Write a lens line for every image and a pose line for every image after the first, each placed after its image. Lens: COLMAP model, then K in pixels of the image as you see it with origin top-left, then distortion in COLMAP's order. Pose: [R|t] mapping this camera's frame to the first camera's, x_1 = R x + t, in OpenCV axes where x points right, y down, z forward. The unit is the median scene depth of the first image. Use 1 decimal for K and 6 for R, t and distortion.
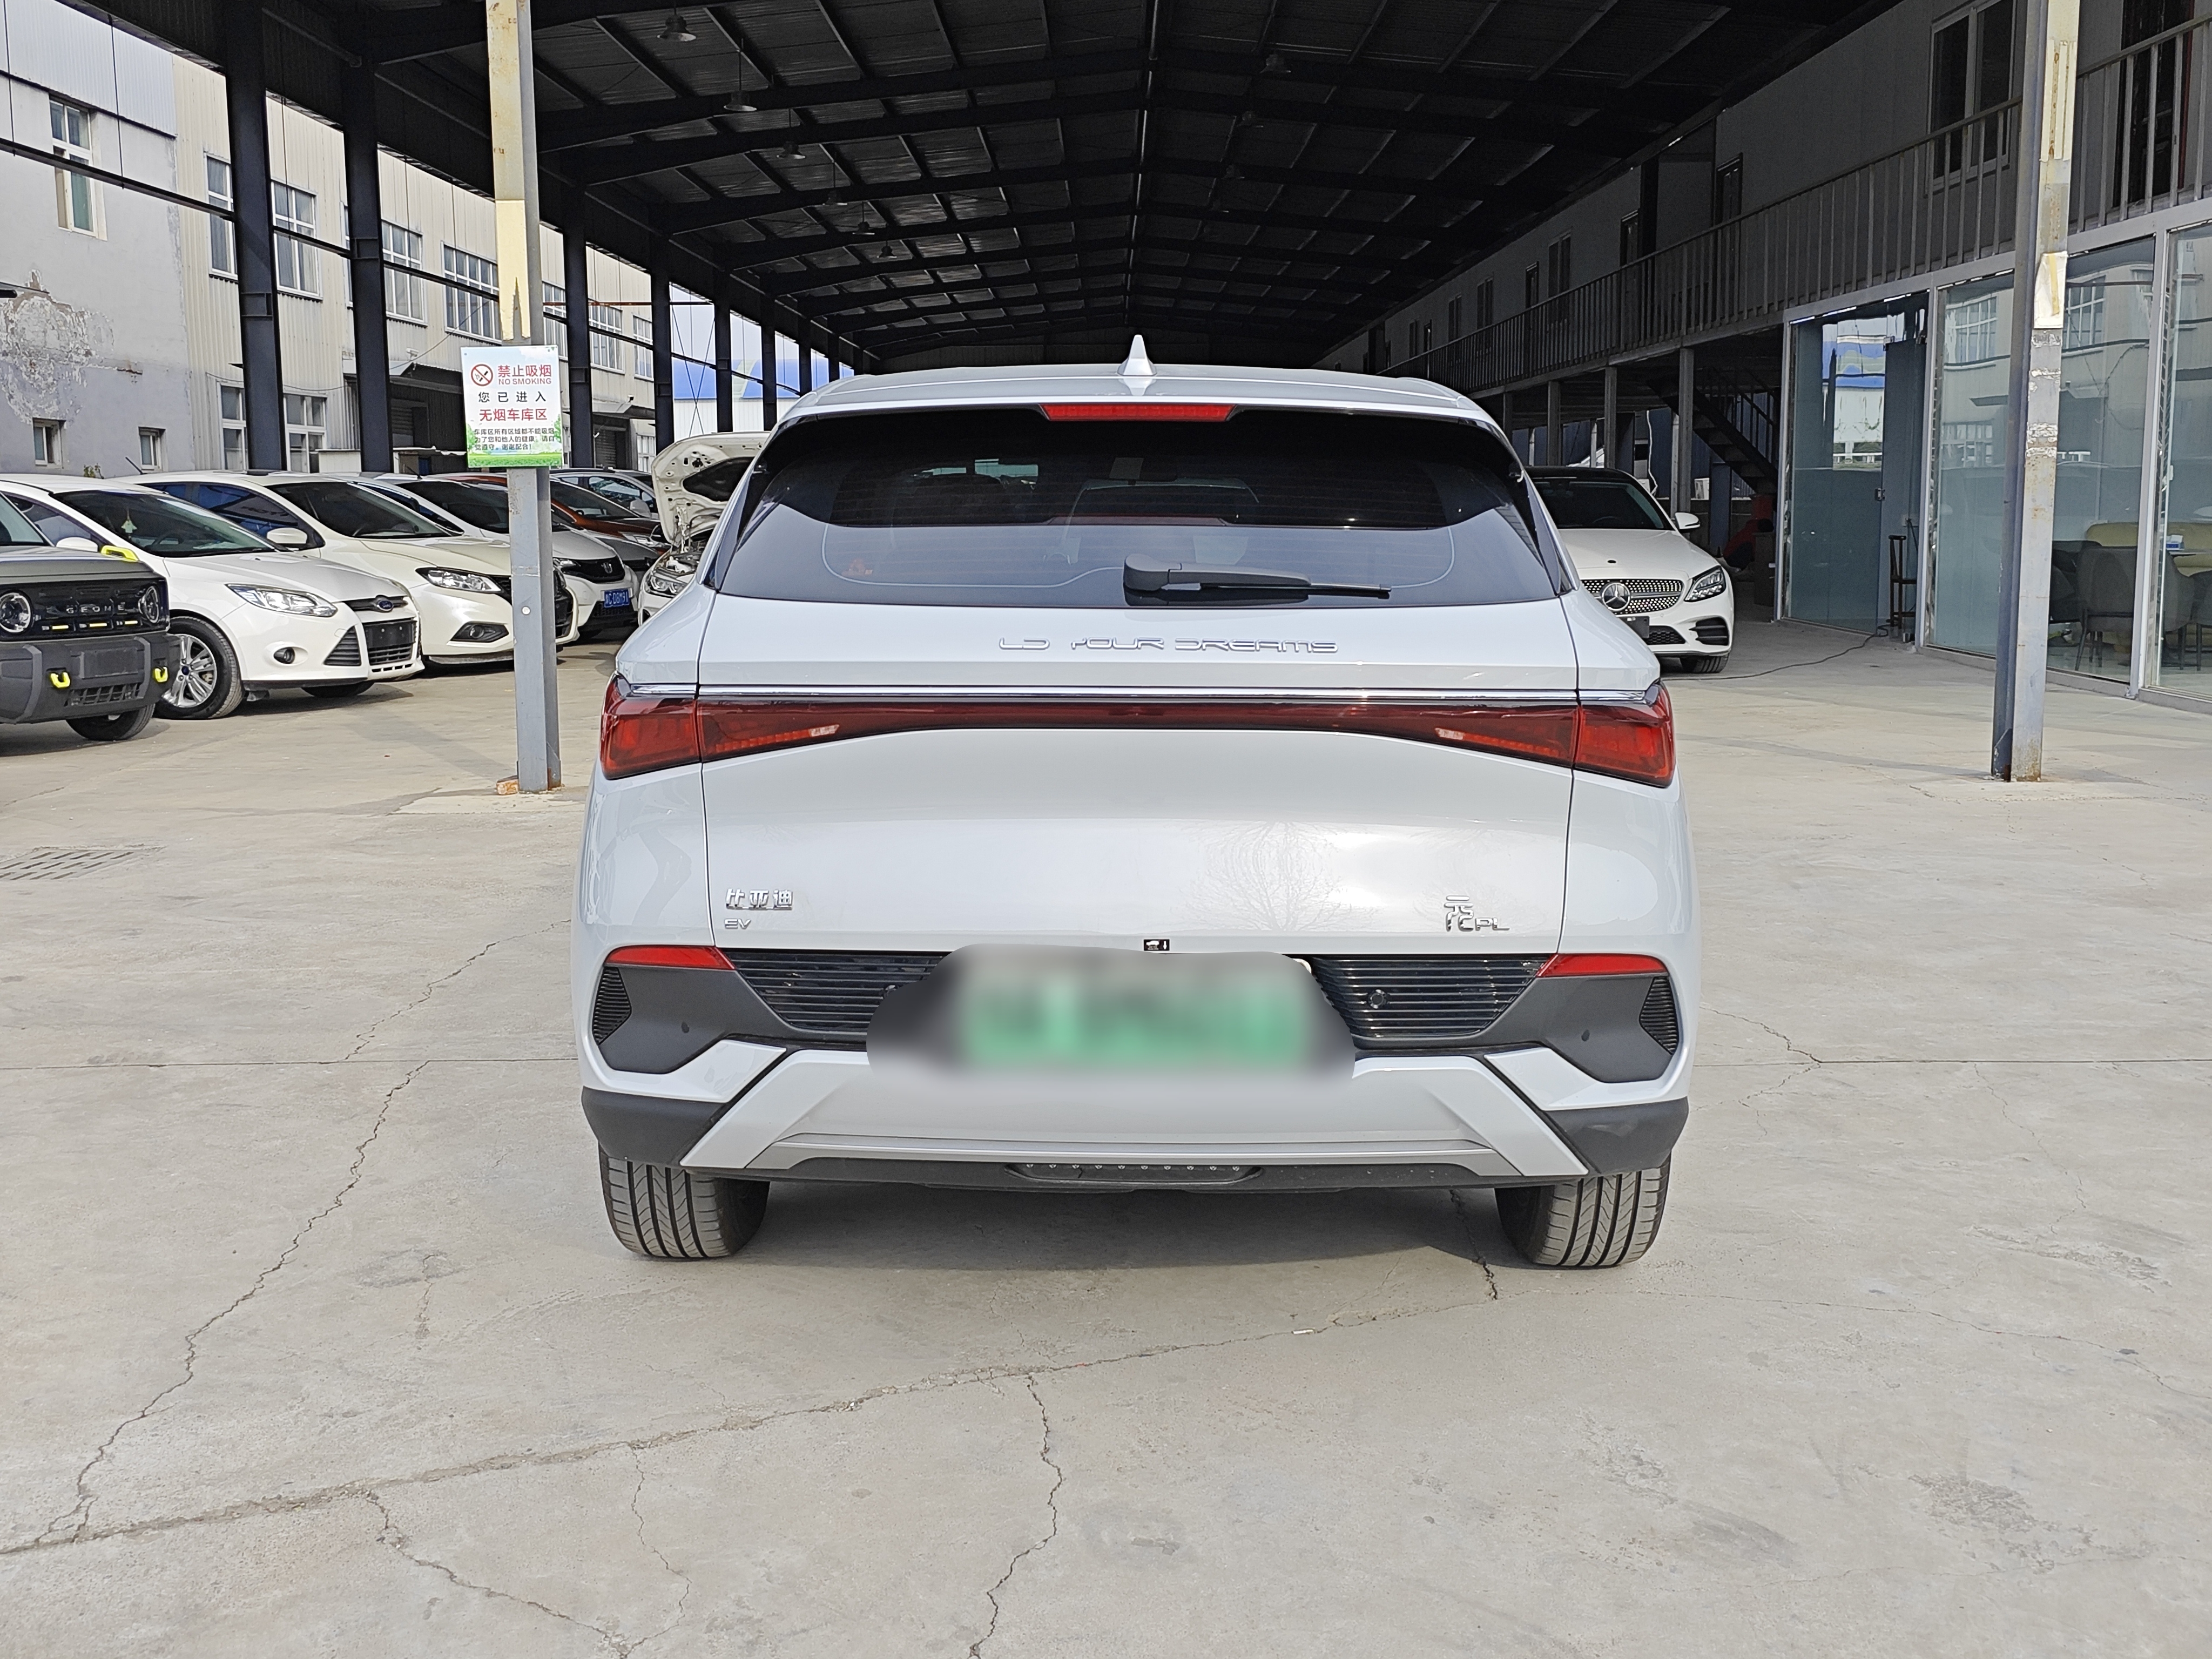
lens RADIAL K [[2363.0, 0, 1094.4], [0, 2363.0, 810.6], [0, 0, 1]] dist [0.039717, 0.000000]
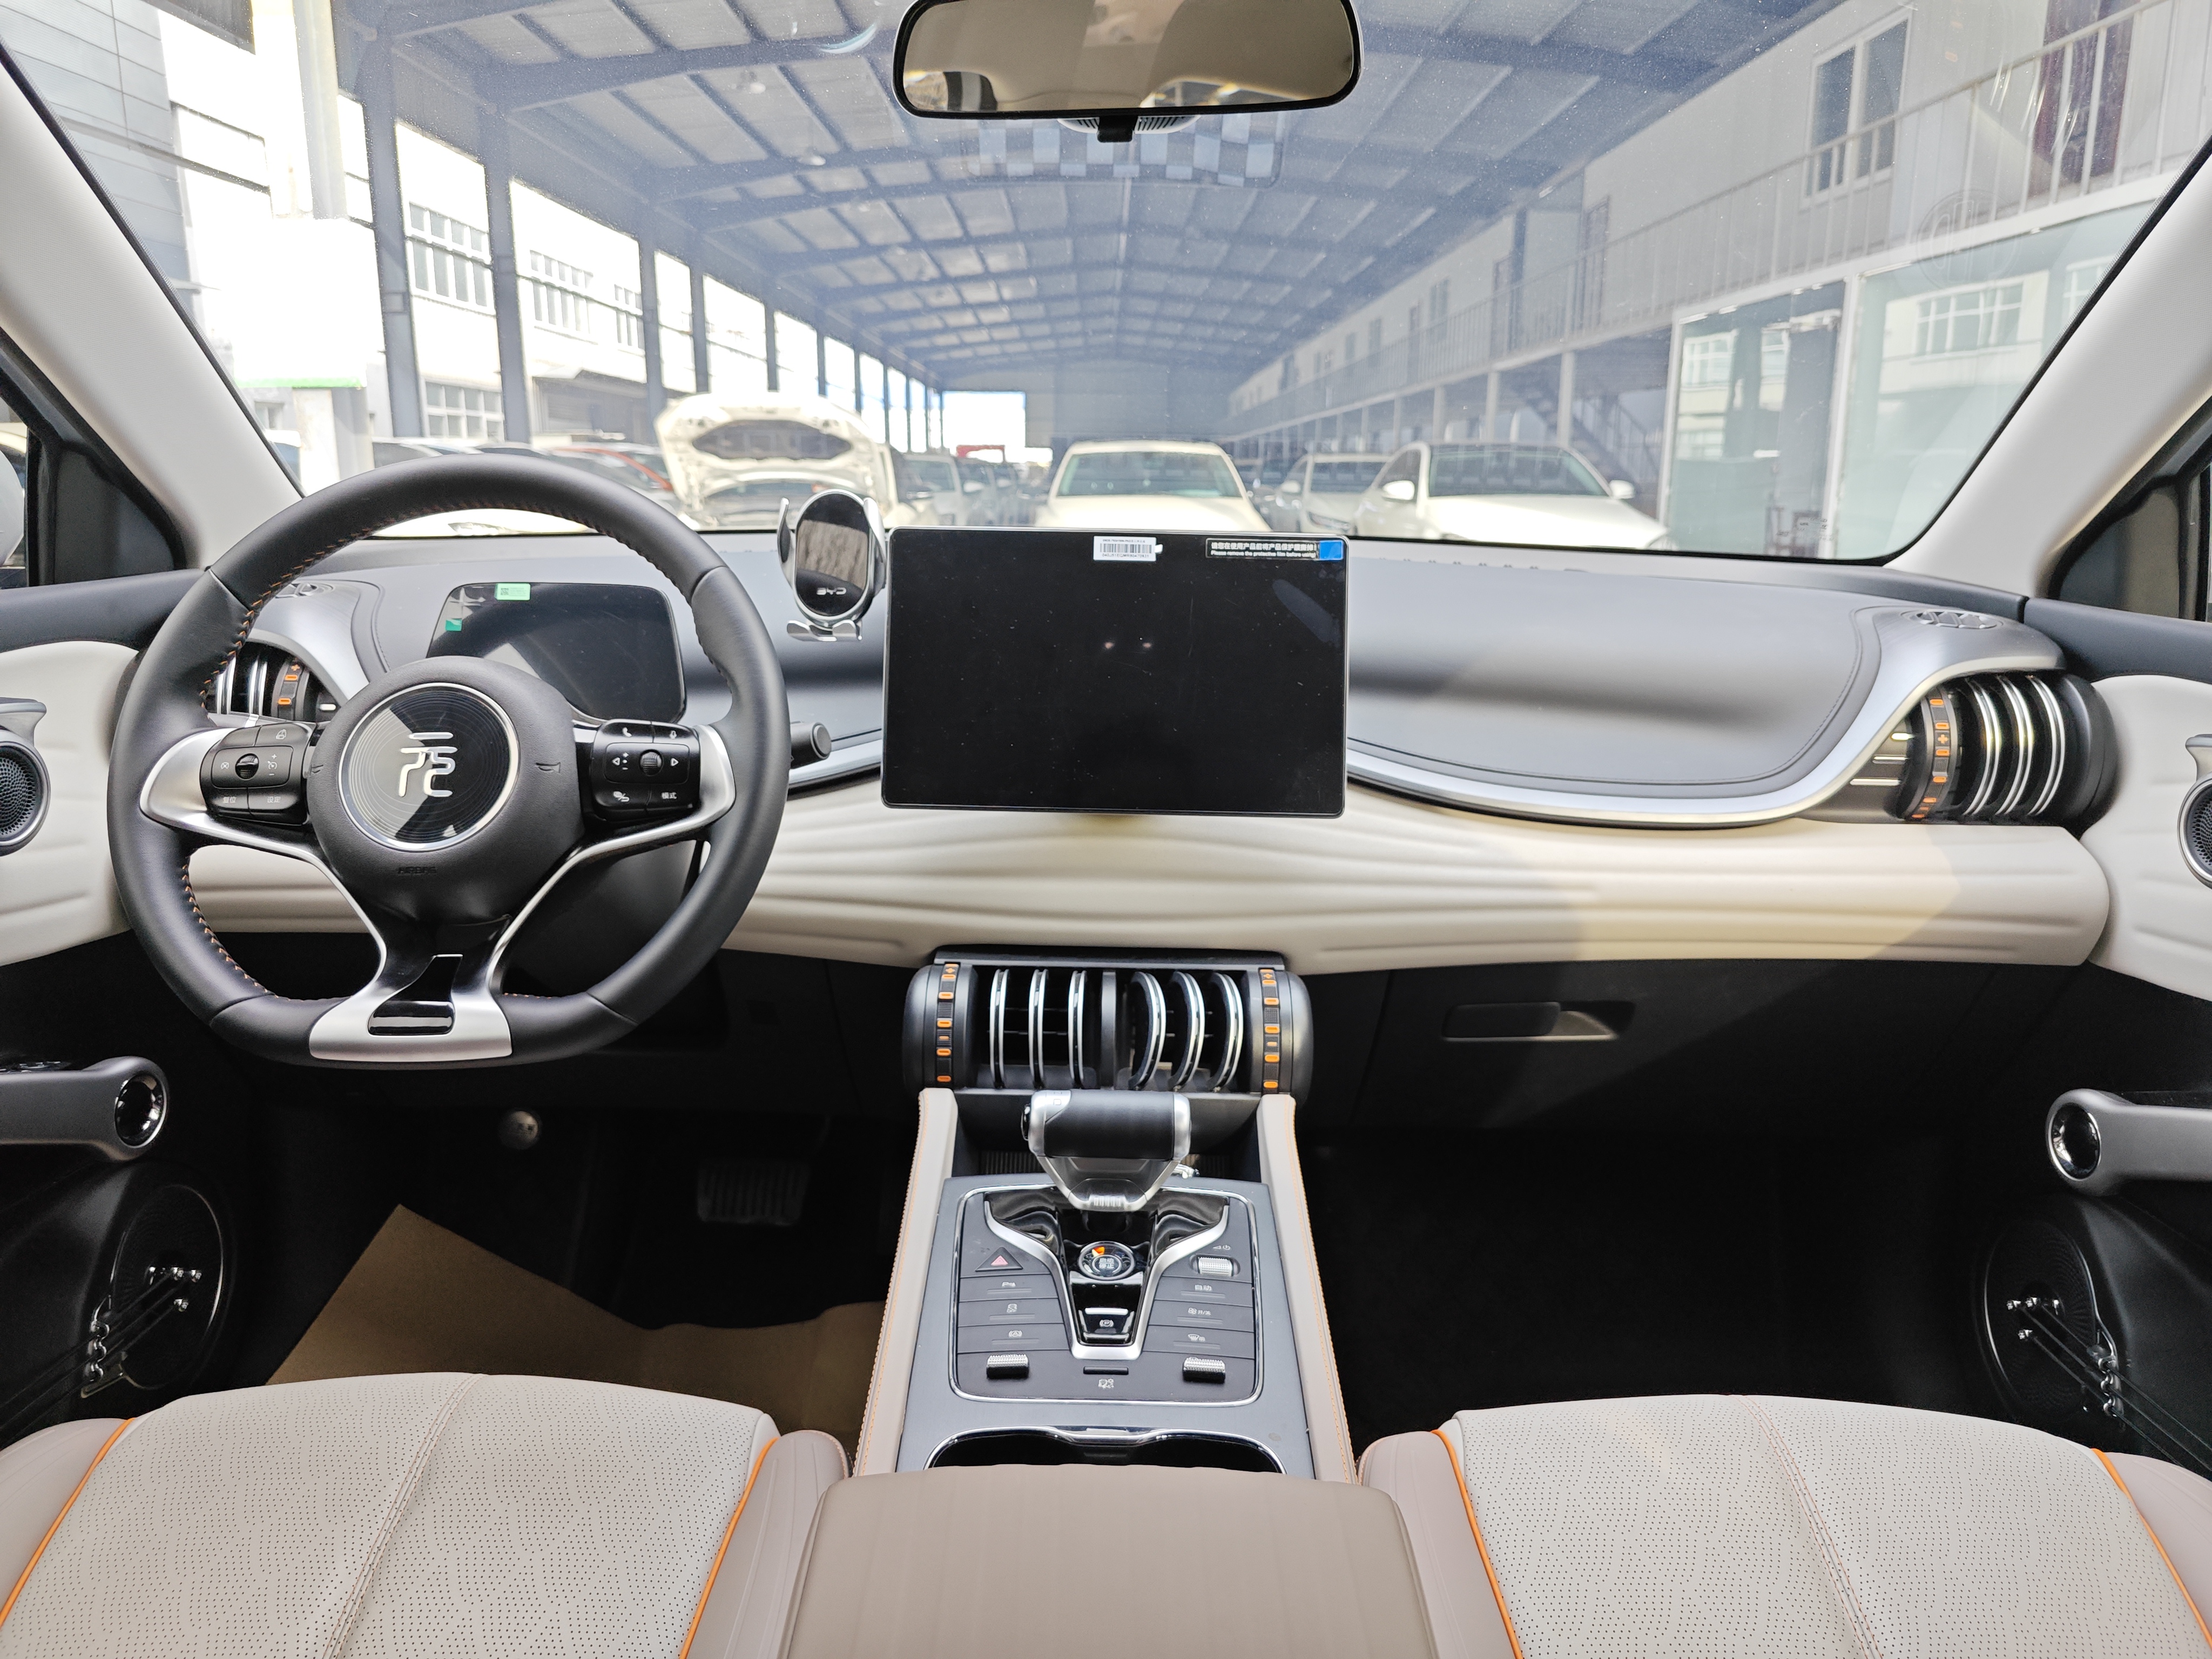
lens RADIAL K [[1487.7, 0, 1094.6], [0, 1487.7, 812.3], [0, 0, 1]] dist [0.009311, -0.004823]
pose [[0.999958, 0.008050, 0.004365, 0.005587], [-0.008400, 0.996174, 0.086991, -0.037612], [-0.003648, -0.087024, 0.996200, 0.361560]]
